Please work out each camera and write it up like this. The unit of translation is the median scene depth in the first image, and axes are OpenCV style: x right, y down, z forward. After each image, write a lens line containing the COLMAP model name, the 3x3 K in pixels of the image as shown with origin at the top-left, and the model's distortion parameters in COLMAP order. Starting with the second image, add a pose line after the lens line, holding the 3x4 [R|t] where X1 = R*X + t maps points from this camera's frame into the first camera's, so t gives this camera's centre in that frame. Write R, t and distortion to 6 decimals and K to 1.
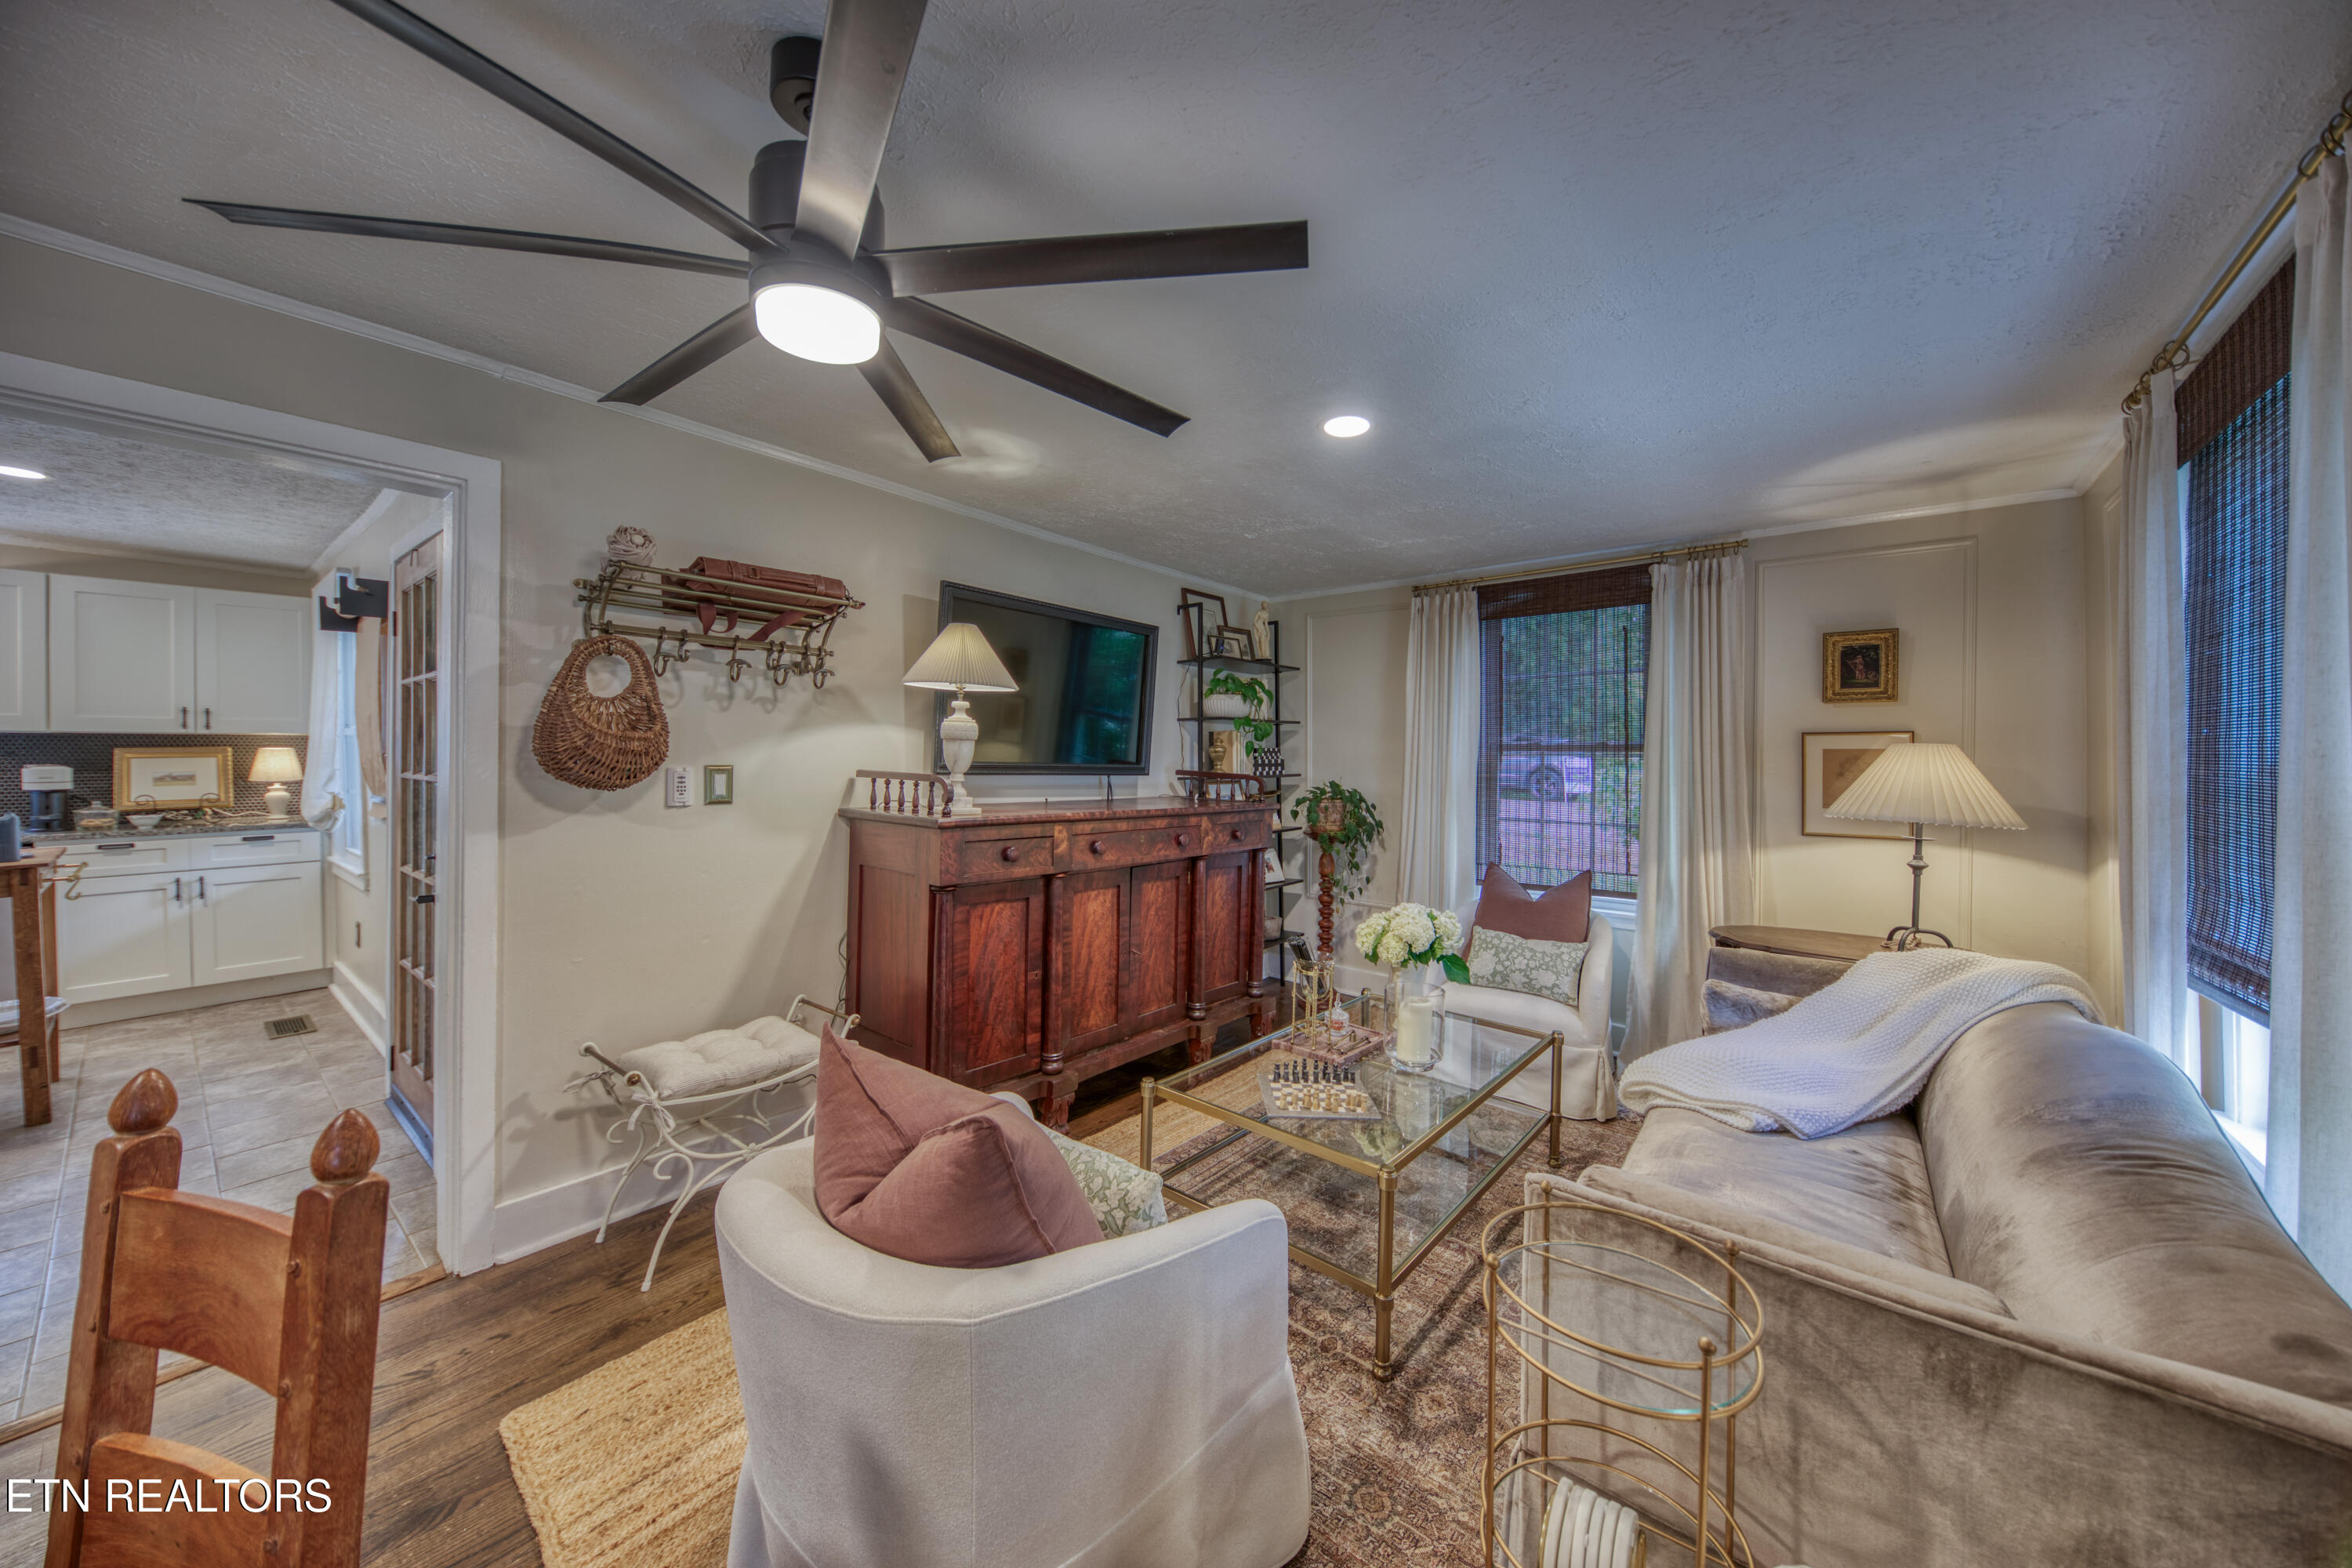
lens RADIAL K [[830.7, 0, 1165.1], [0, 830.7, 754.3], [0, 0, 1]] dist [-0.001344, -0.000338]
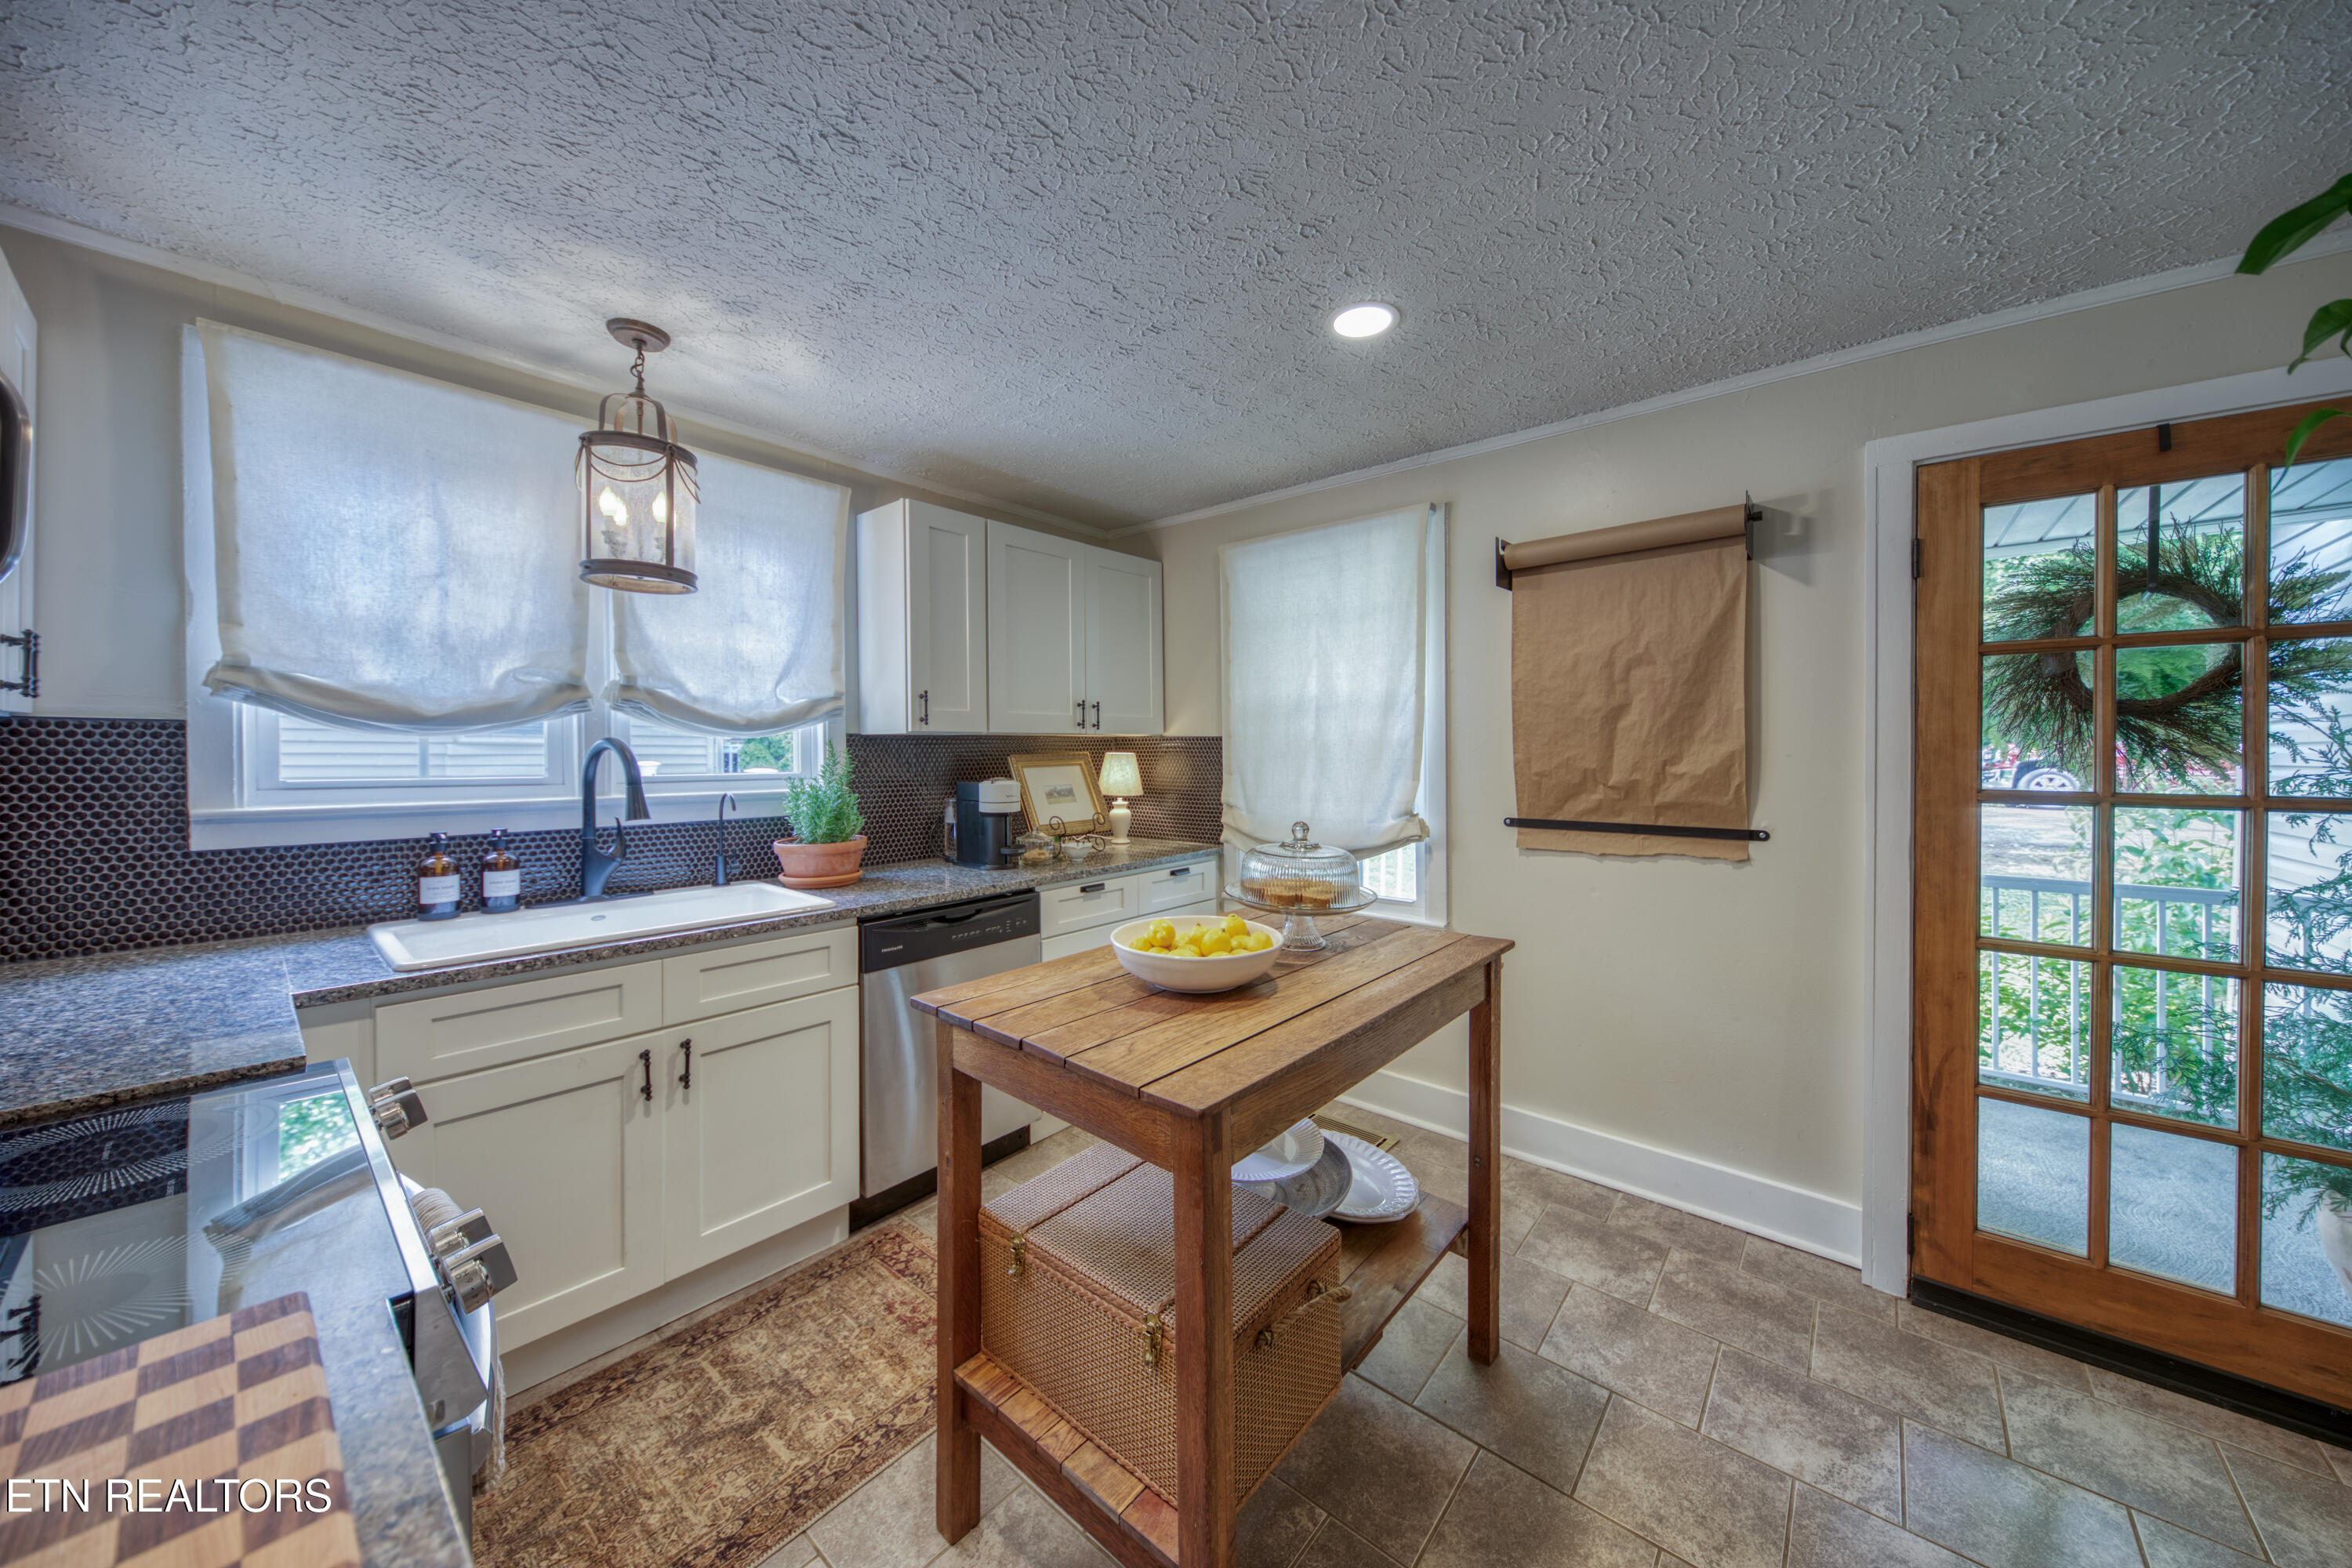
lens RADIAL K [[802.7, 0, 1197.3], [0, 802.7, 764.1], [0, 0, 1]] dist [-0.000154, -0.000128]
pose [[0.999835, 0.000642, -0.018129, -1.098277], [-0.000303, 0.999826, 0.018670, -0.012557], [0.018138, -0.018662, 0.999661, 0.269052]]
